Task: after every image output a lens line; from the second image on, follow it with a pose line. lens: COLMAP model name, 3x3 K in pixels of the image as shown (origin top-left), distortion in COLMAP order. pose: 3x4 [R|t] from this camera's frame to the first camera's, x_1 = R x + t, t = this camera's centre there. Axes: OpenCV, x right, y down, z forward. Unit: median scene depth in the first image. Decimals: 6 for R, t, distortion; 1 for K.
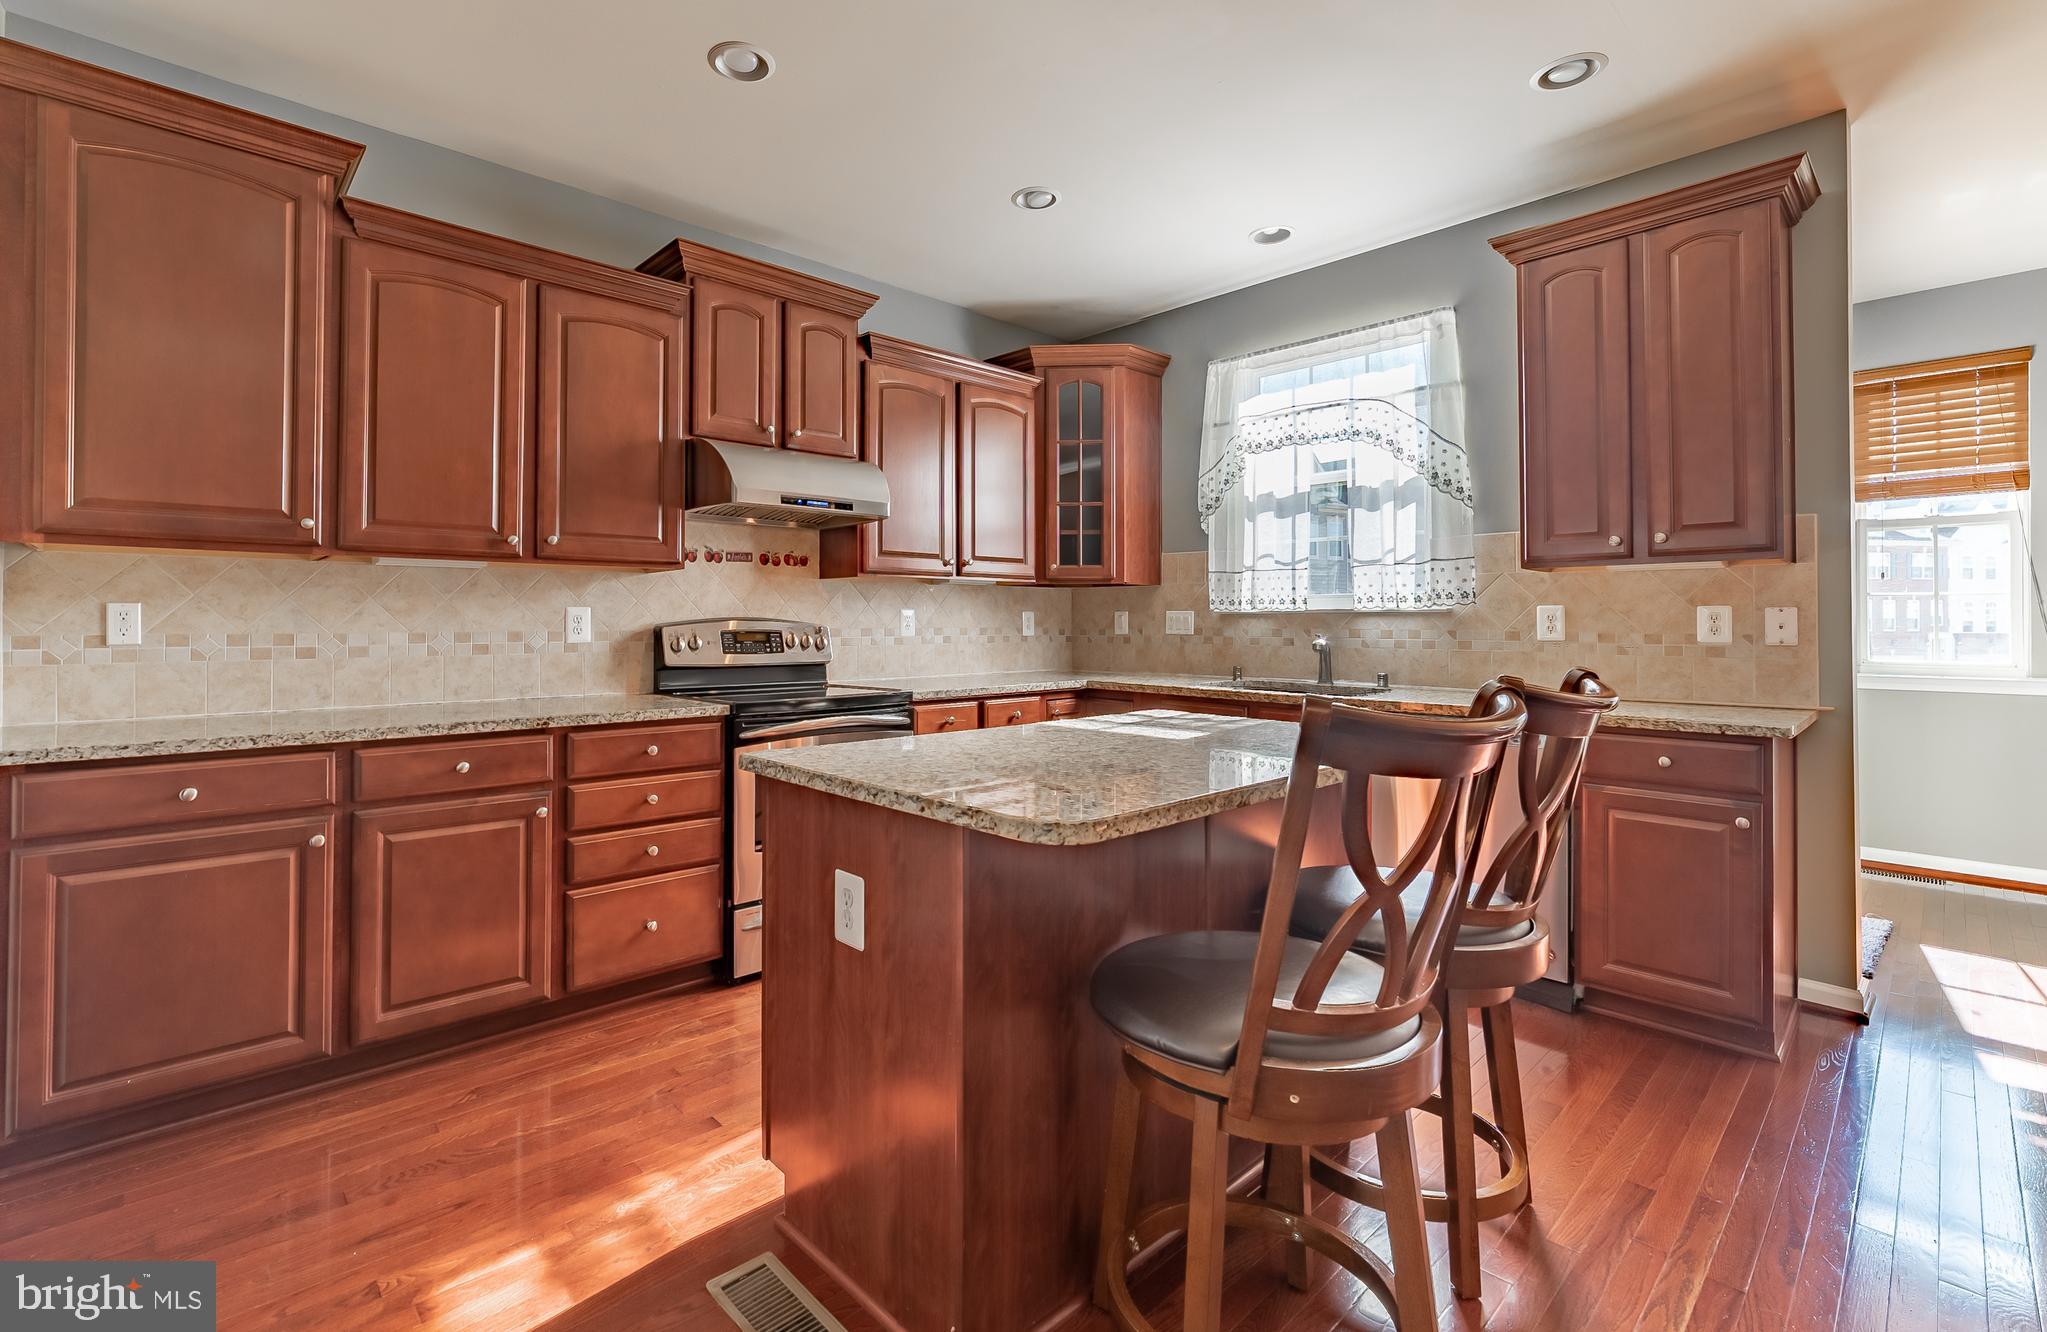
lens RADIAL K [[916.4, 0, 987.5], [0, 916.4, 615.9], [0, 0, 1]] dist [-0.008482, -0.000259]
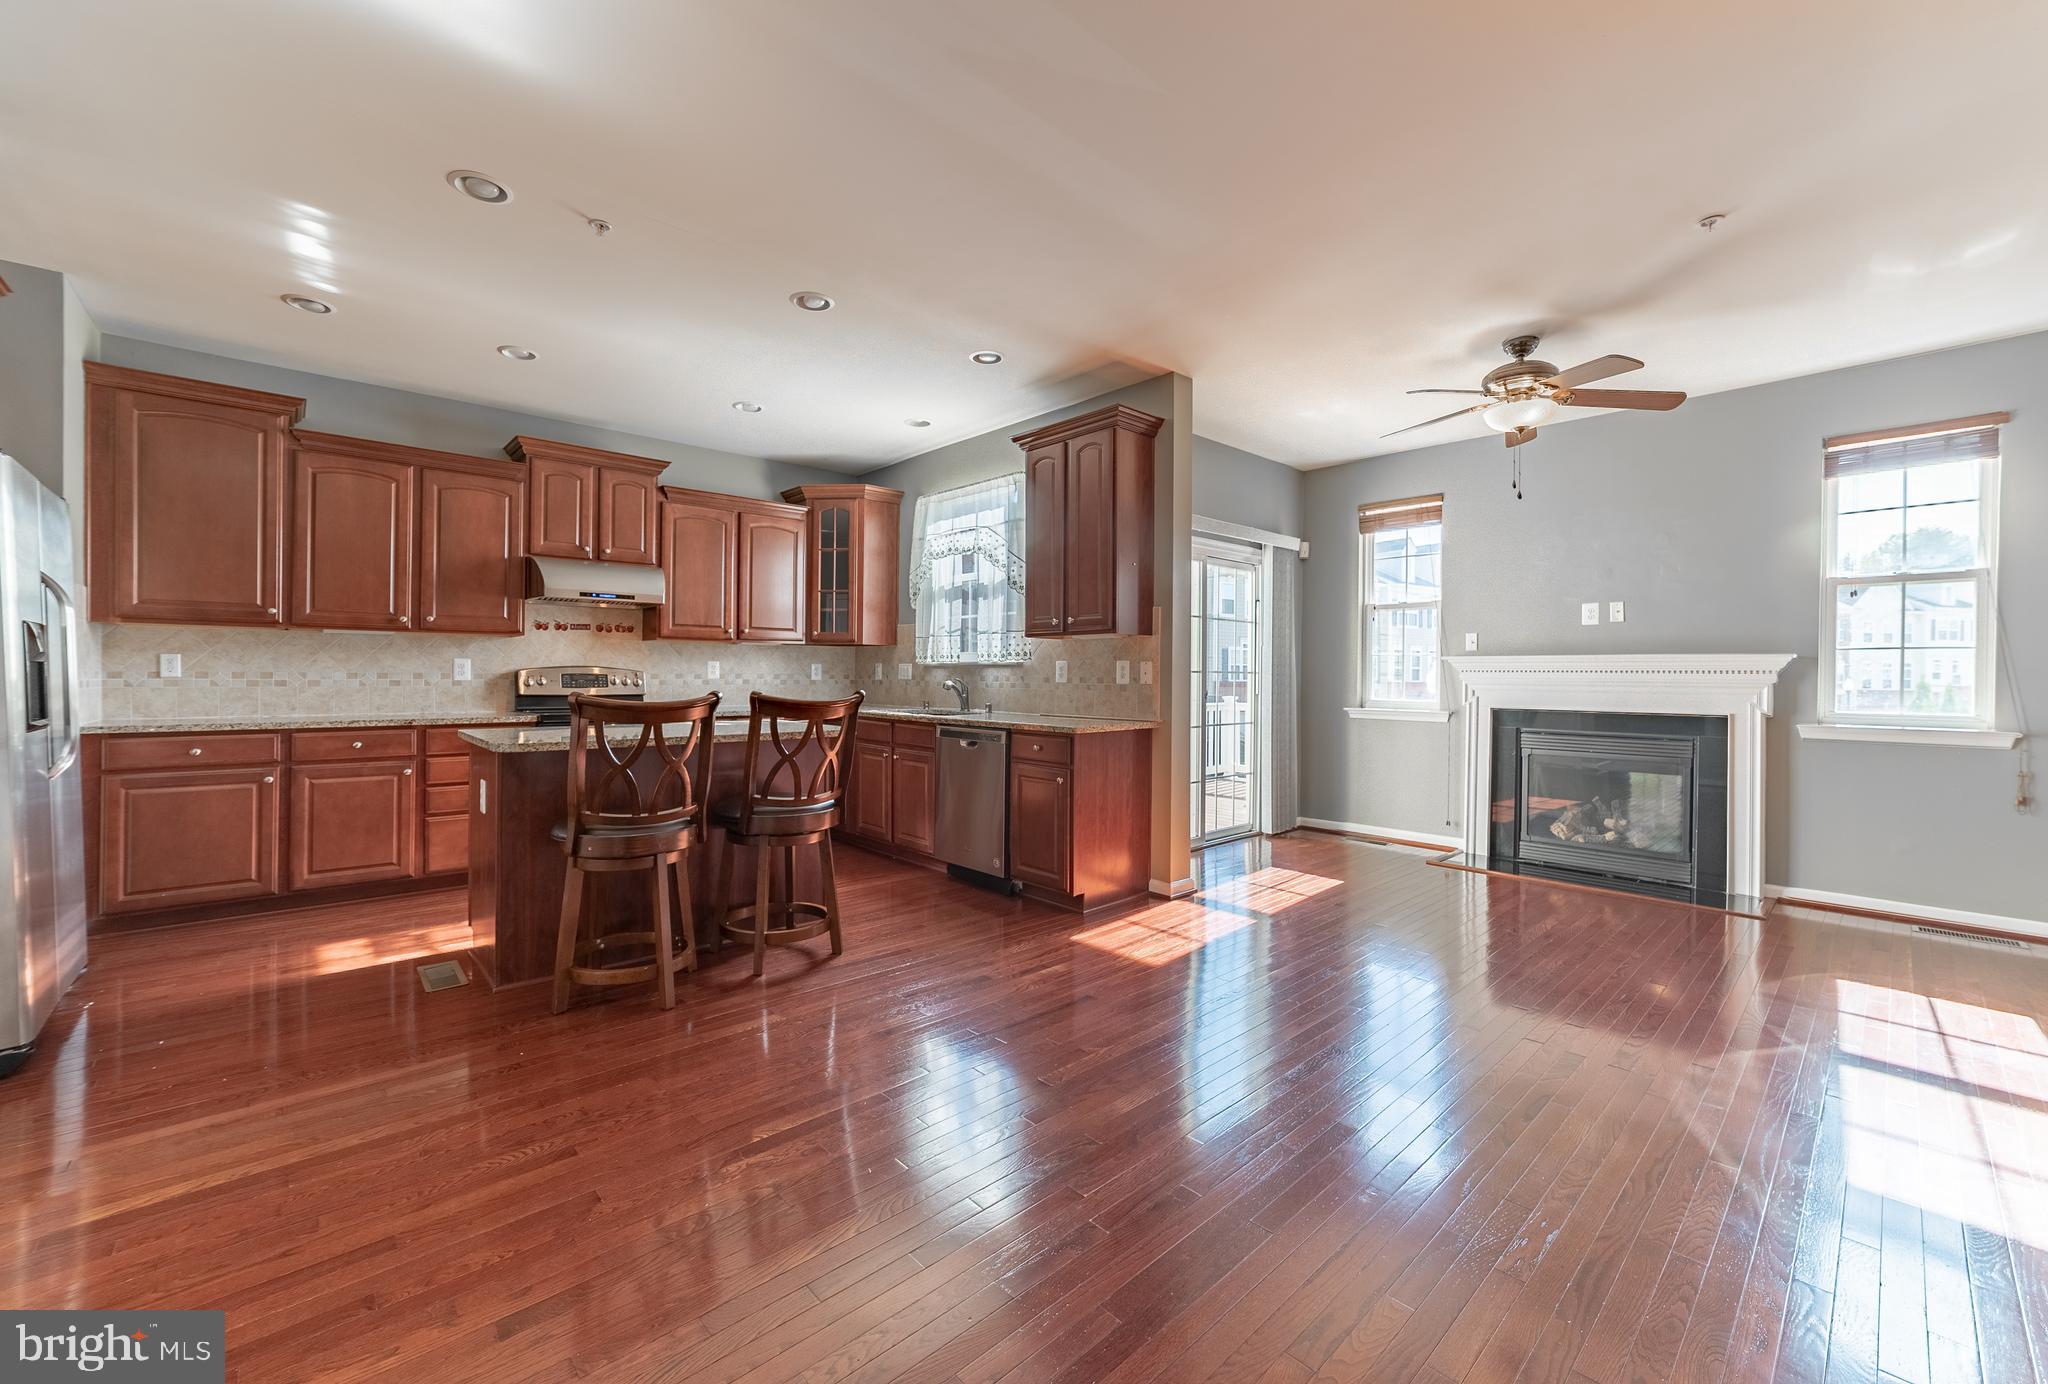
lens RADIAL K [[826.8, 0, 1019.5], [0, 826.8, 679.2], [0, 0, 1]] dist [0.000083, 0.000524]
pose [[0.999939, 0.005525, -0.009513, 0.585480], [-0.005423, 0.999927, 0.010783, 0.006774], [0.009572, -0.010731, 0.999897, -0.489521]]
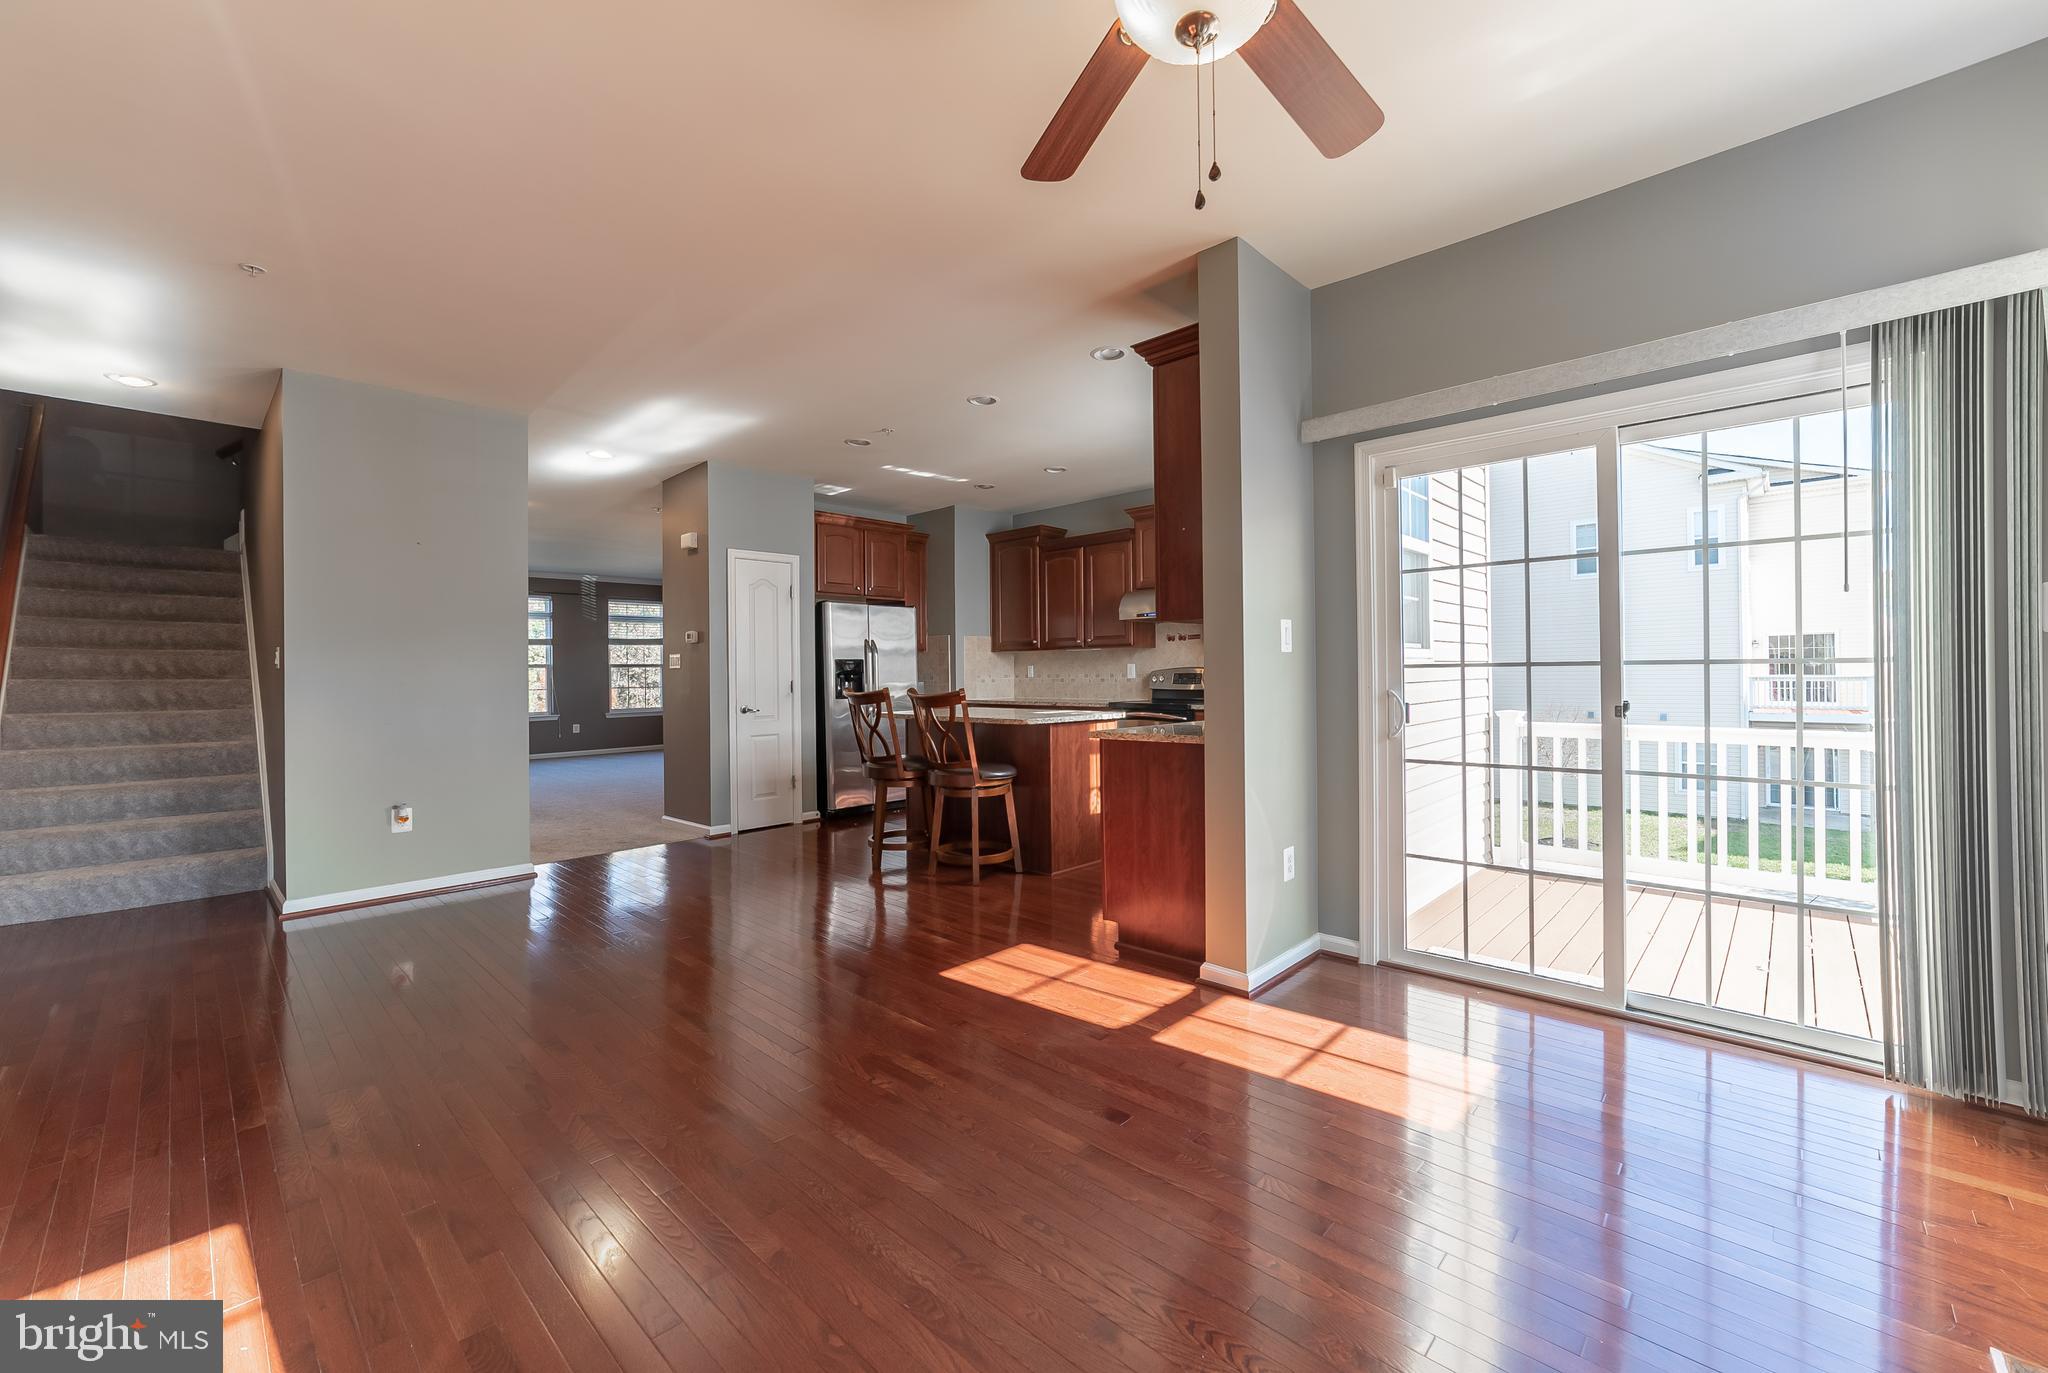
lens RADIAL K [[827.9, 0, 1031.3], [0, 827.9, 669.6], [0, 0, 1]] dist [-0.015931, 0.006581]
pose [[0.057511, -0.003088, -0.998340, 1.803437], [0.017509, 0.999845, -0.002084, 0.006288], [0.998191, -0.017360, 0.057556, 0.625786]]
